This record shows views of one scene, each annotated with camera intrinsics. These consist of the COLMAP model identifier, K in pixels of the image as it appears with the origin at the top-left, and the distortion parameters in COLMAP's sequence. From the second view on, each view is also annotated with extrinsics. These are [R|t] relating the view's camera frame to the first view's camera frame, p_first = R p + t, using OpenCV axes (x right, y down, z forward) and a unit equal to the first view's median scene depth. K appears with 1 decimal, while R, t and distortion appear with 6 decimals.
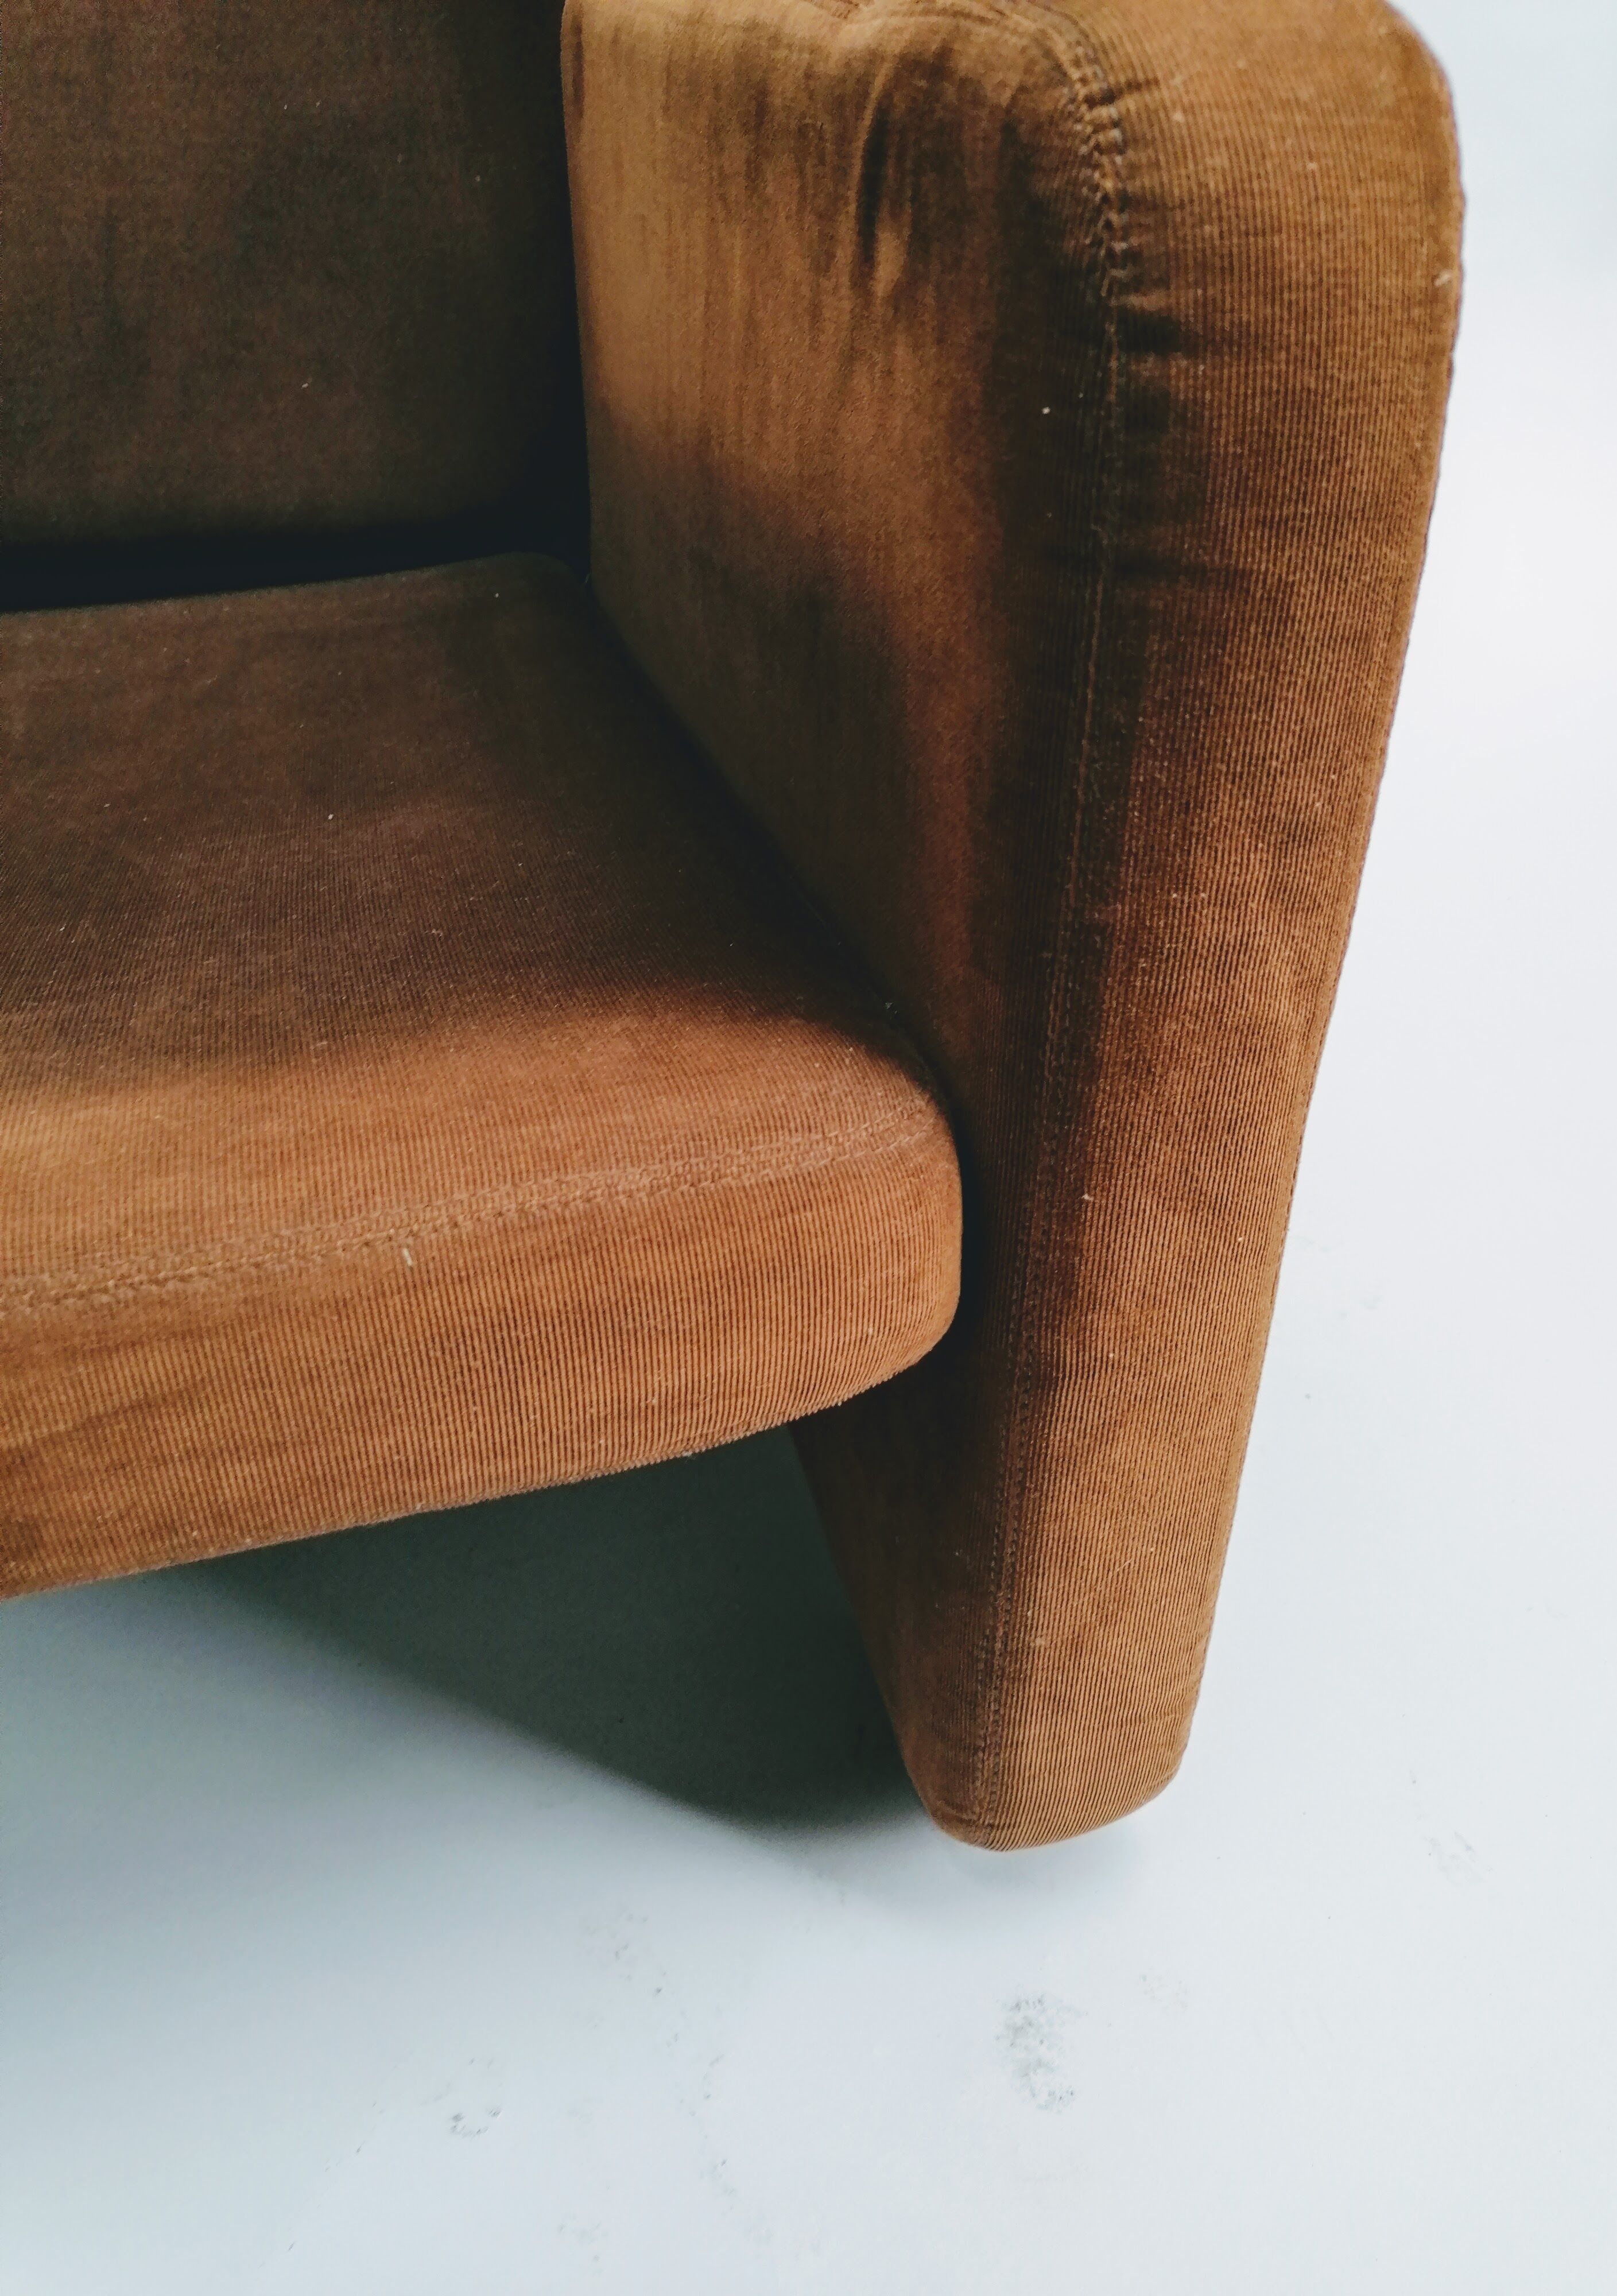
lens RADIAL K [[1747.3, 0, 869.7], [0, 1747.3, 1142.9], [0, 0, 1]] dist [0.055428, -0.068399]
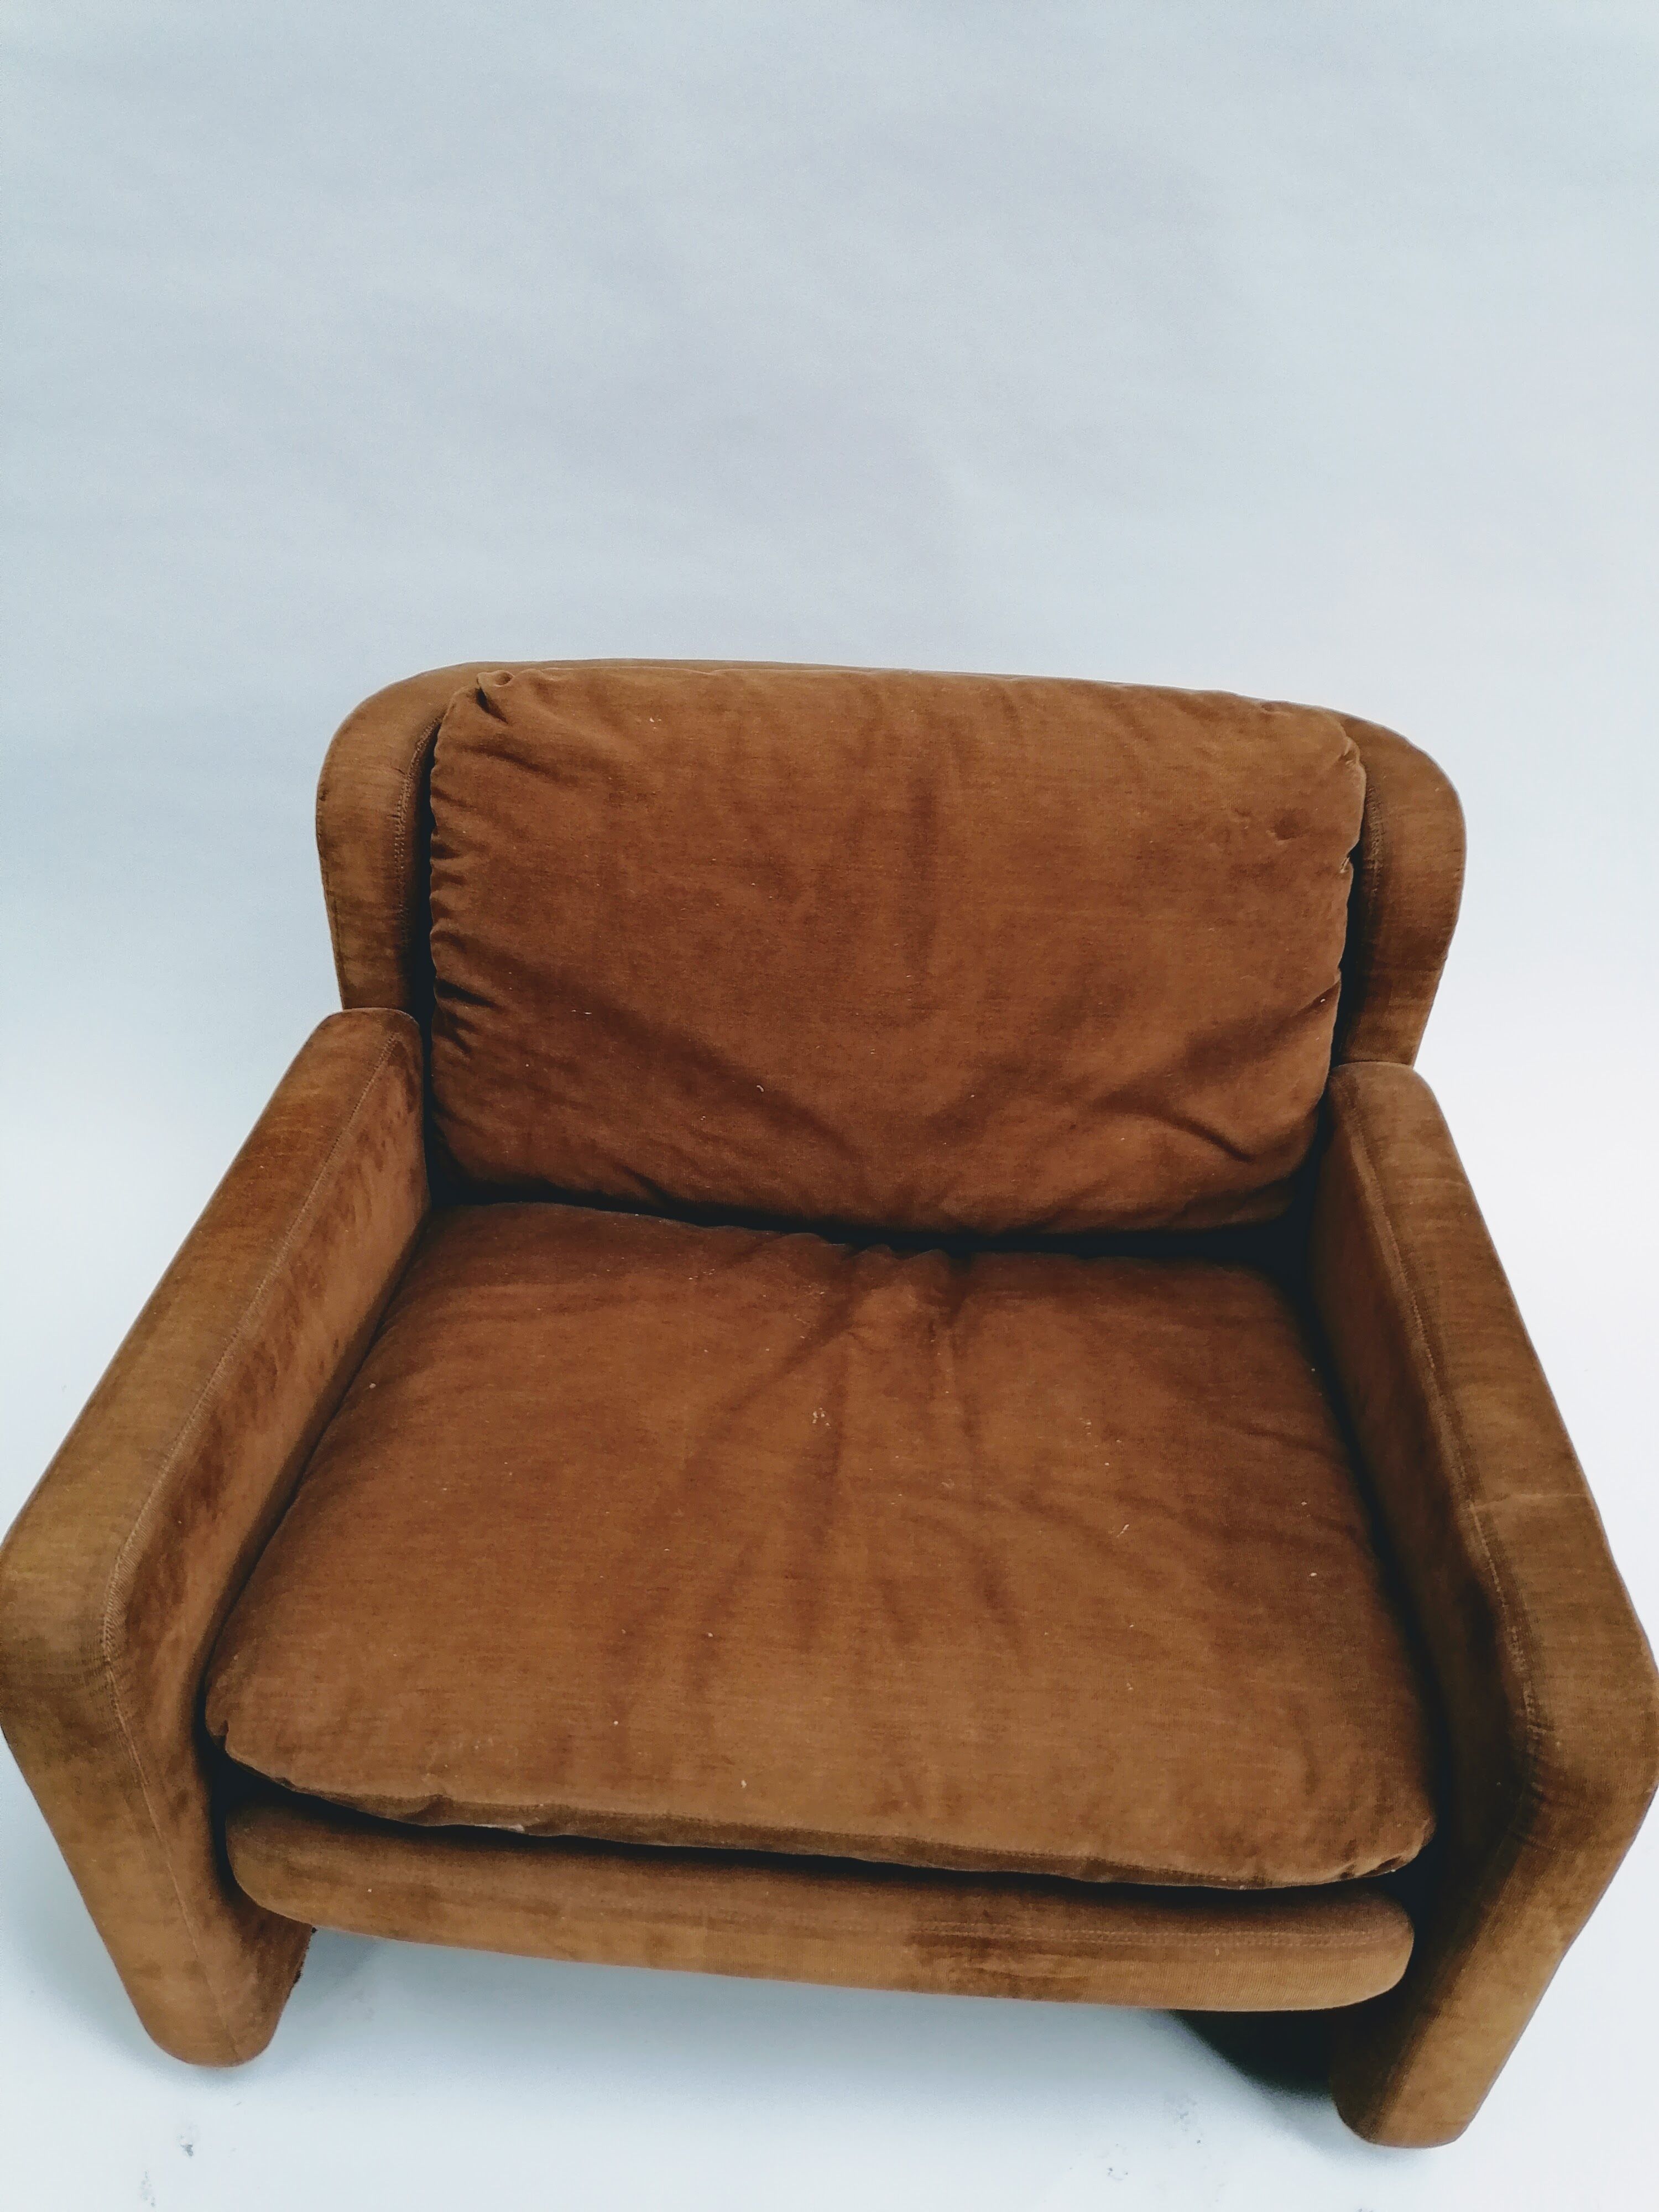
lens RADIAL K [[1674.3, 0, 829.7], [0, 1674.3, 1092.2], [0, 0, 1]] dist [0.045536, -0.039116]
pose [[0.940908, 0.205007, -0.269565, -0.409125], [-0.192086, 0.978602, 0.073765, -1.460490], [0.278919, -0.017627, 0.960153, -1.934844]]
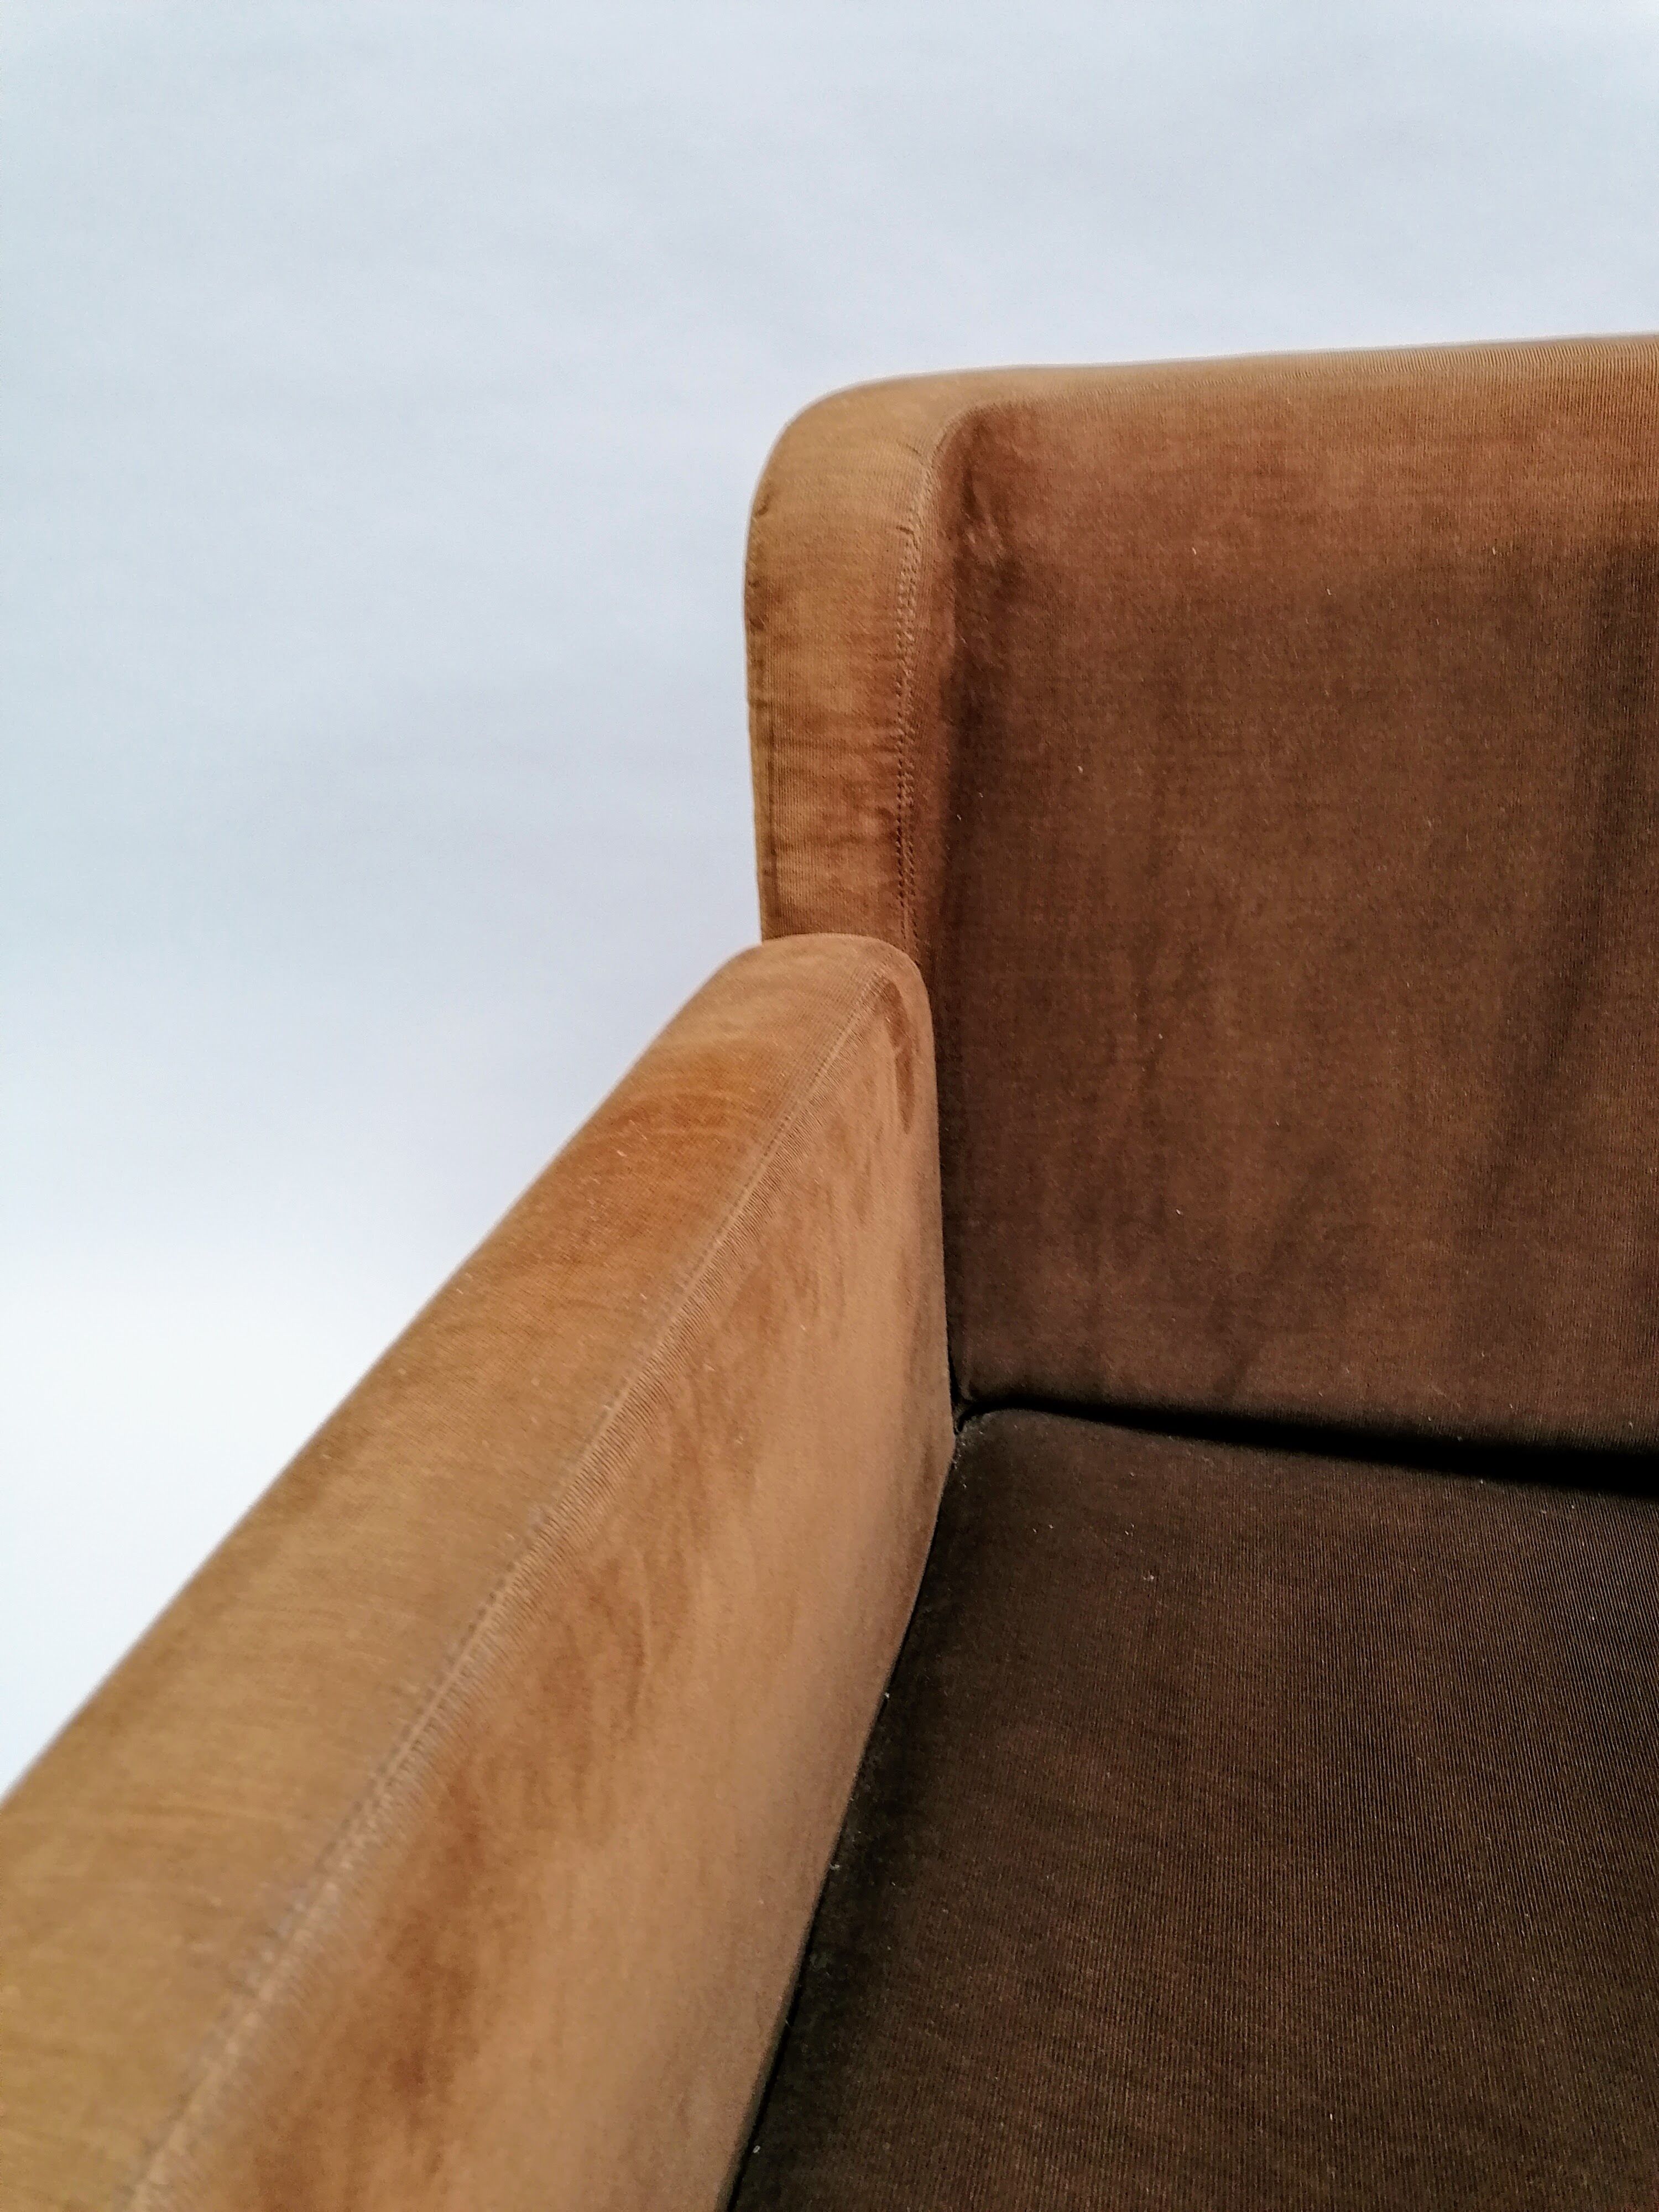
lens RADIAL K [[1674.3, 0, 829.7], [0, 1674.3, 1092.2], [0, 0, 1]] dist [0.045536, -0.039116]
pose [[0.875921, 0.141210, -0.461326, -1.605353], [-0.208037, 0.973291, -0.097080, -0.771645], [0.435296, 0.181007, 0.881904, -0.127367]]
